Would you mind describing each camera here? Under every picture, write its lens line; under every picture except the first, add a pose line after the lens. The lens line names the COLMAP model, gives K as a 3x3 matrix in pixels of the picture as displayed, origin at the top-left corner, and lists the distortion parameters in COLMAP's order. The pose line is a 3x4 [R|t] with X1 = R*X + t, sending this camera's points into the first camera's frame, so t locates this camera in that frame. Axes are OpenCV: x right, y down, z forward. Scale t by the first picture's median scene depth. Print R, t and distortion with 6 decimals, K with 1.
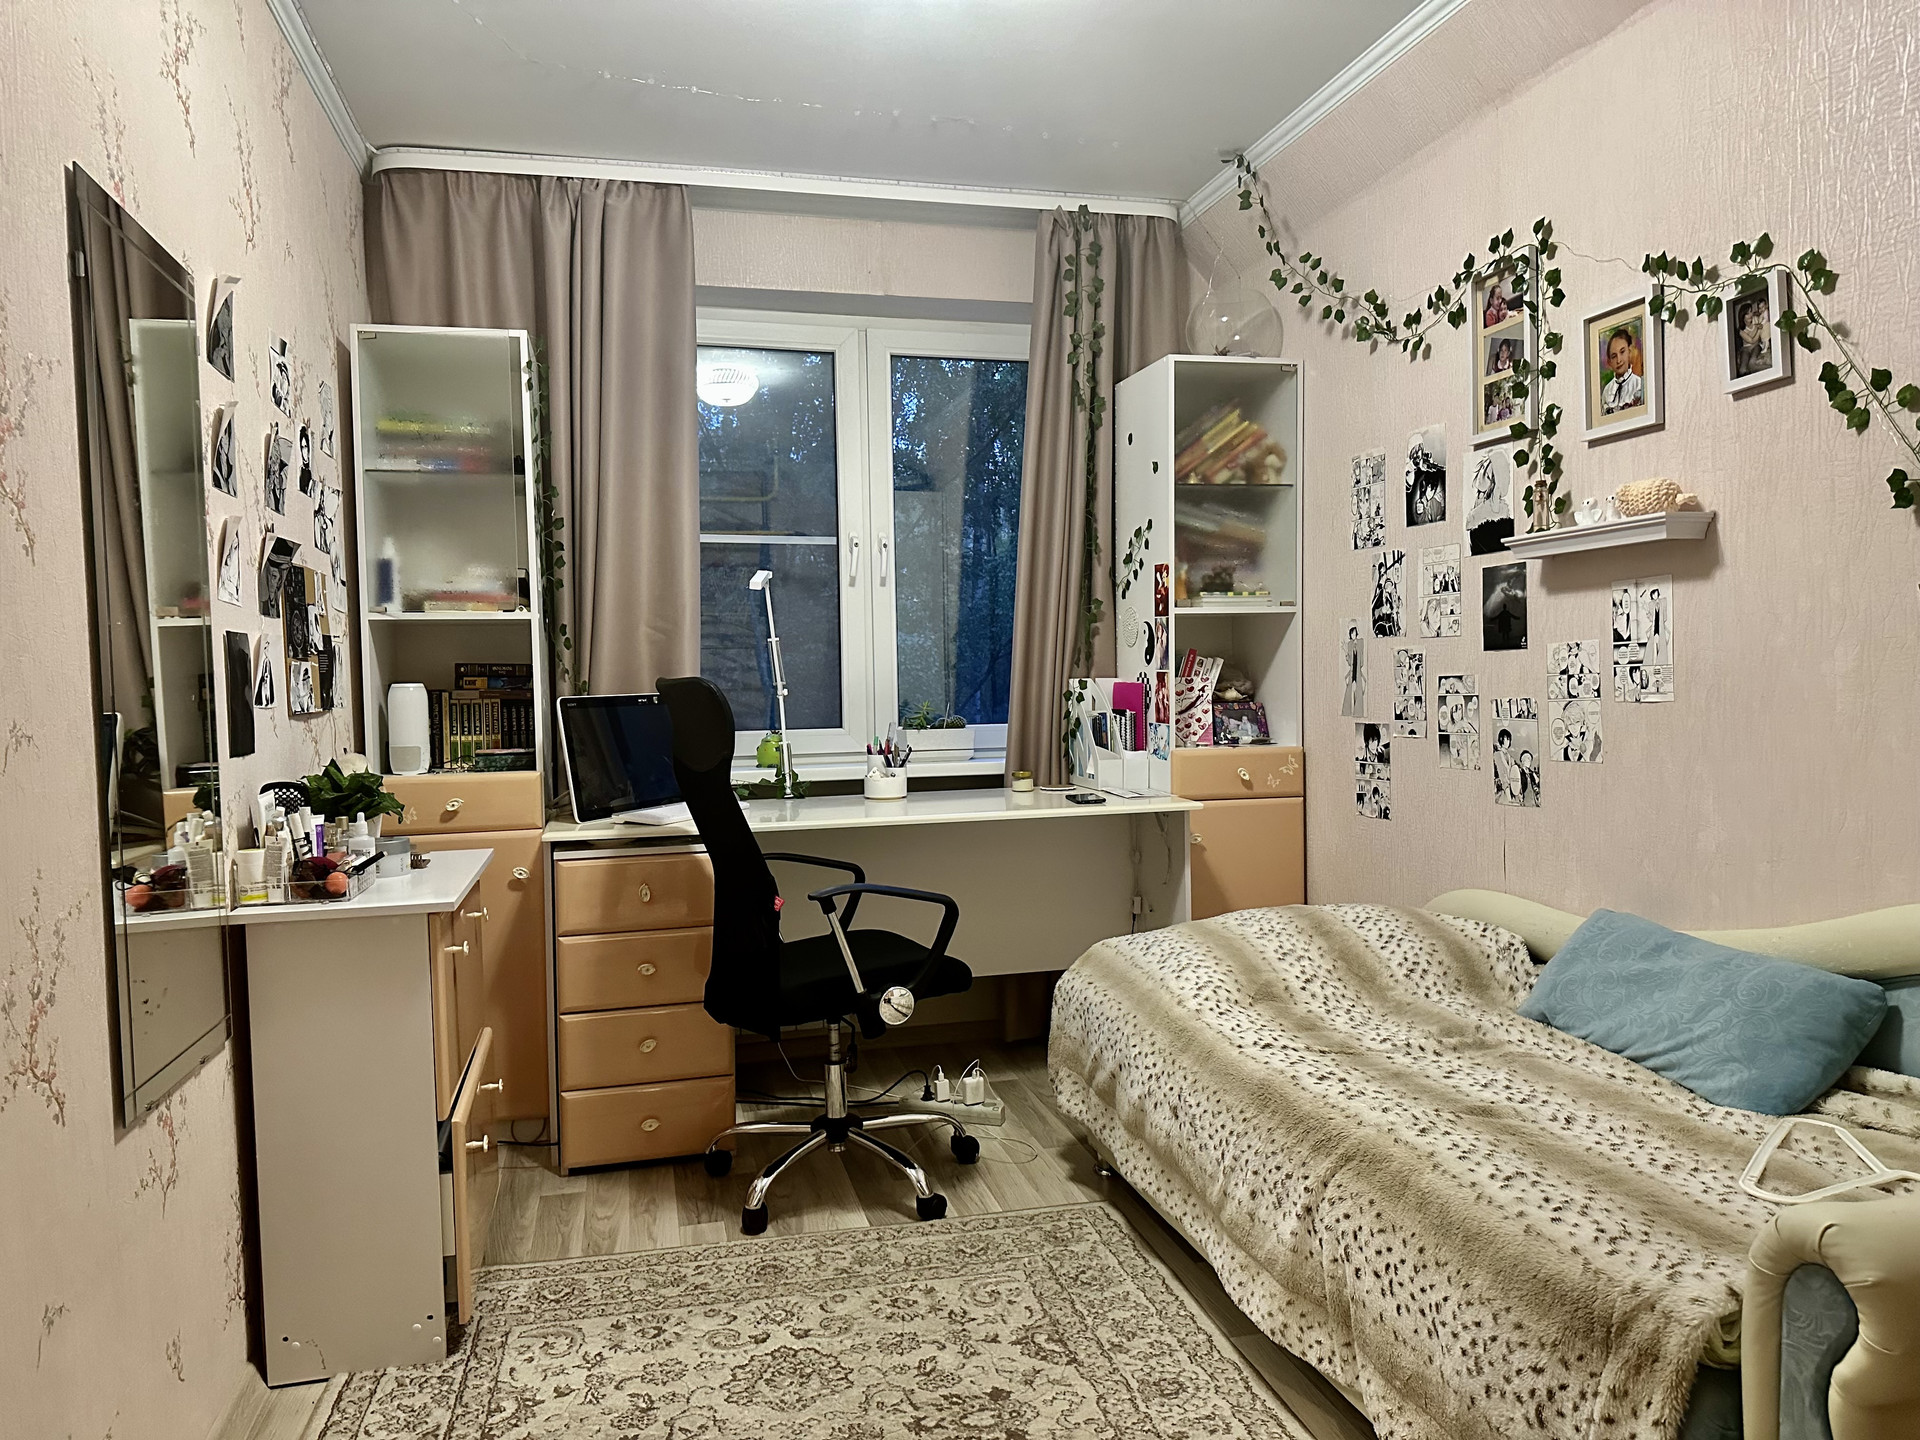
lens RADIAL K [[1355.6, 0, 962.5], [0, 1355.6, 714.9], [0, 0, 1]] dist [0.019787, -0.022824]
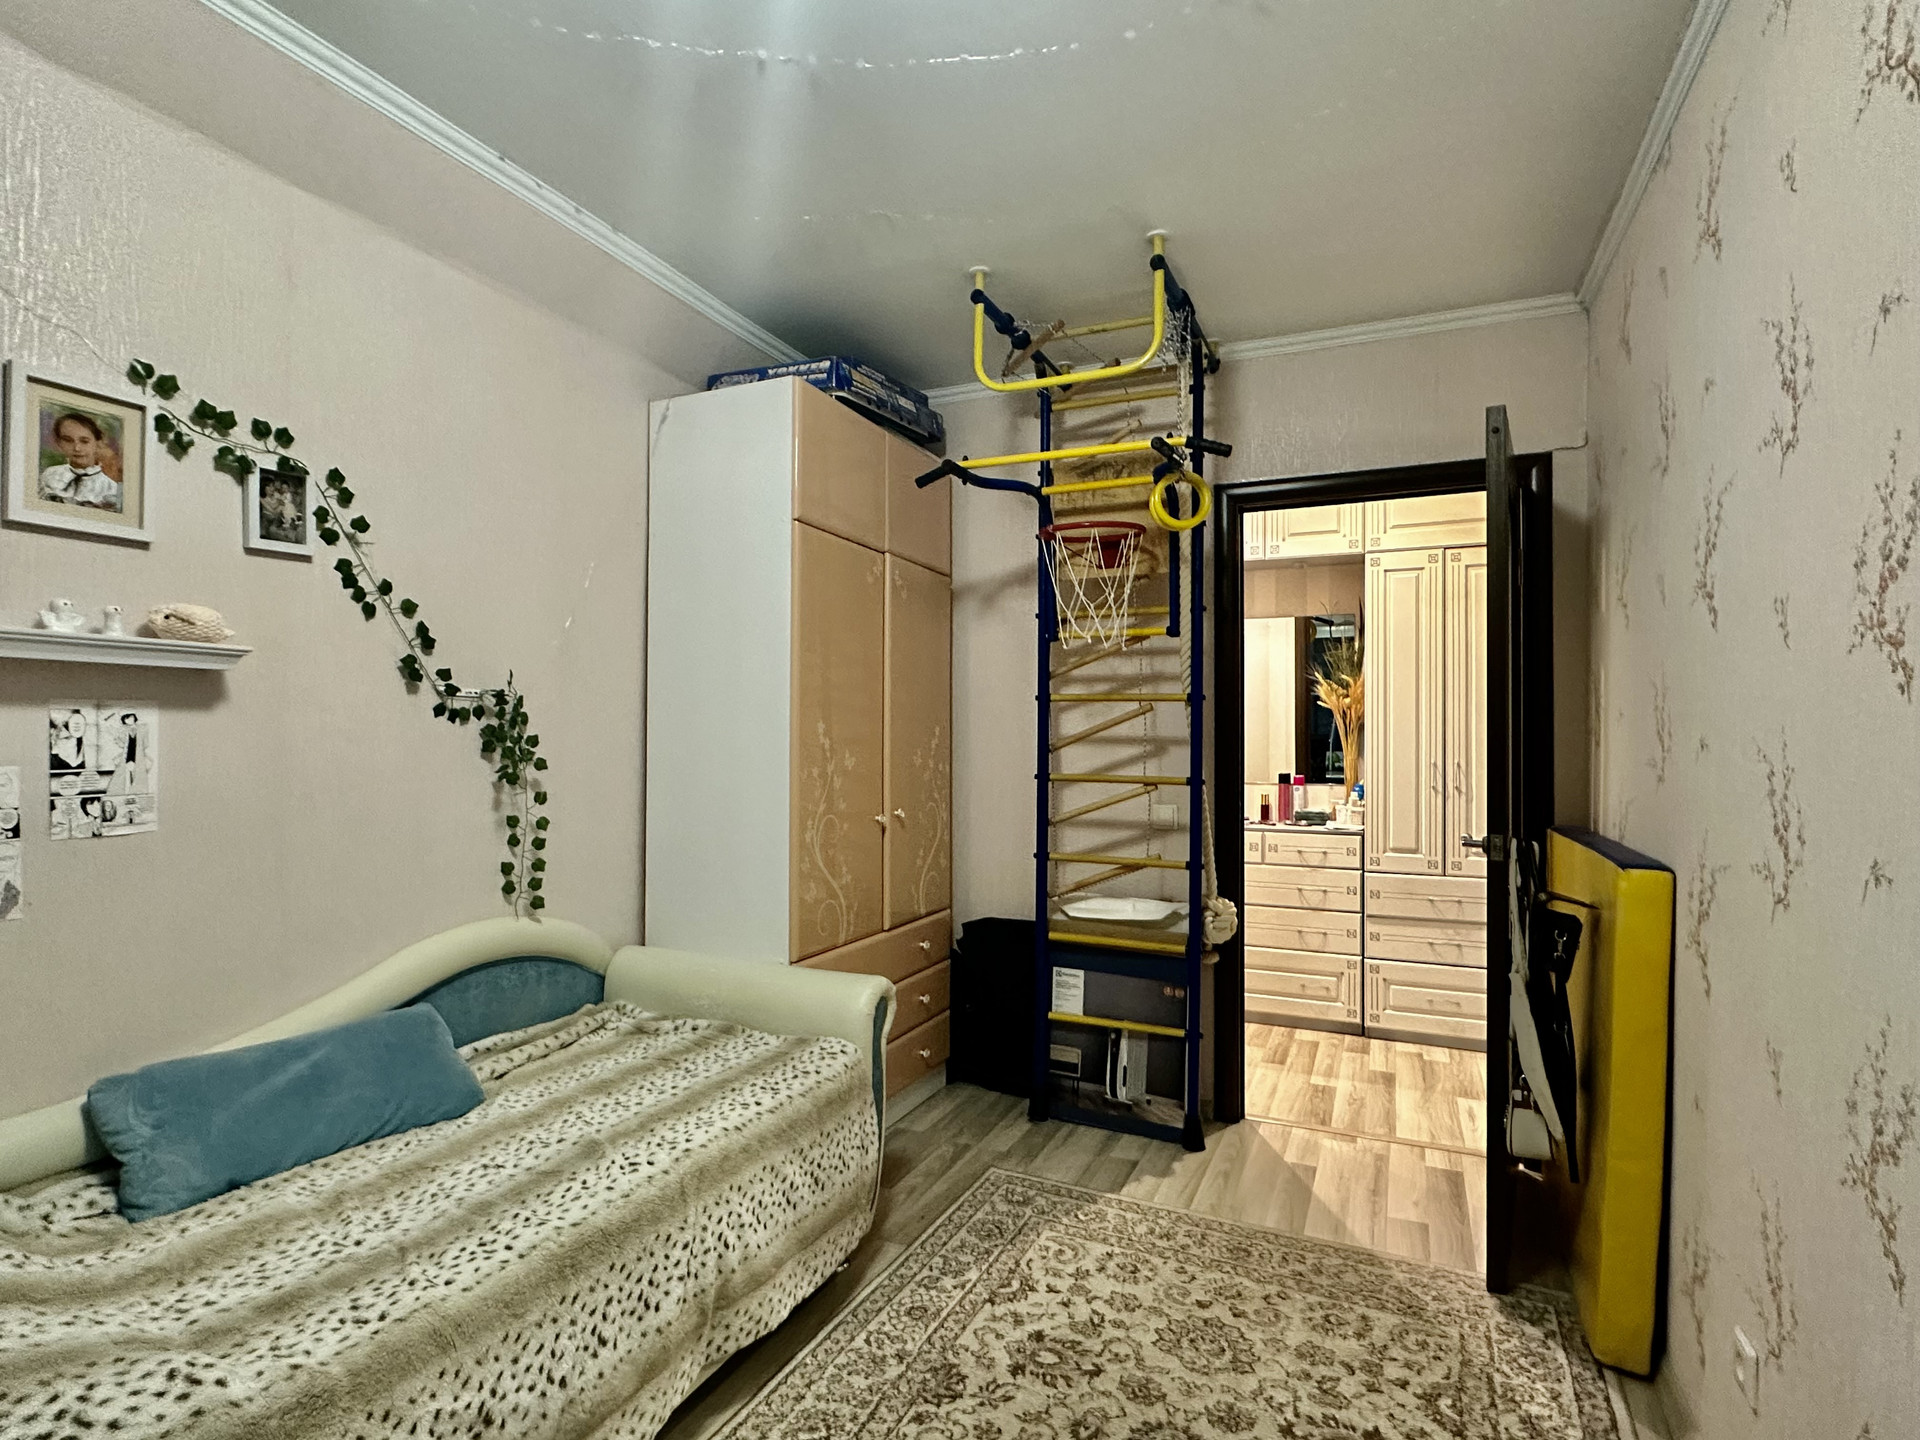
lens RADIAL K [[966.0, 0, 960.0], [0, 966.0, 720.0], [0, 0, 1]] dist [0.002628, 0.000273]
pose [[-0.784270, 0.028485, 0.619766, -0.350558], [0.029407, 0.999529, -0.008726, -0.064995], [-0.619723, 0.011382, -0.784738, 1.161776]]
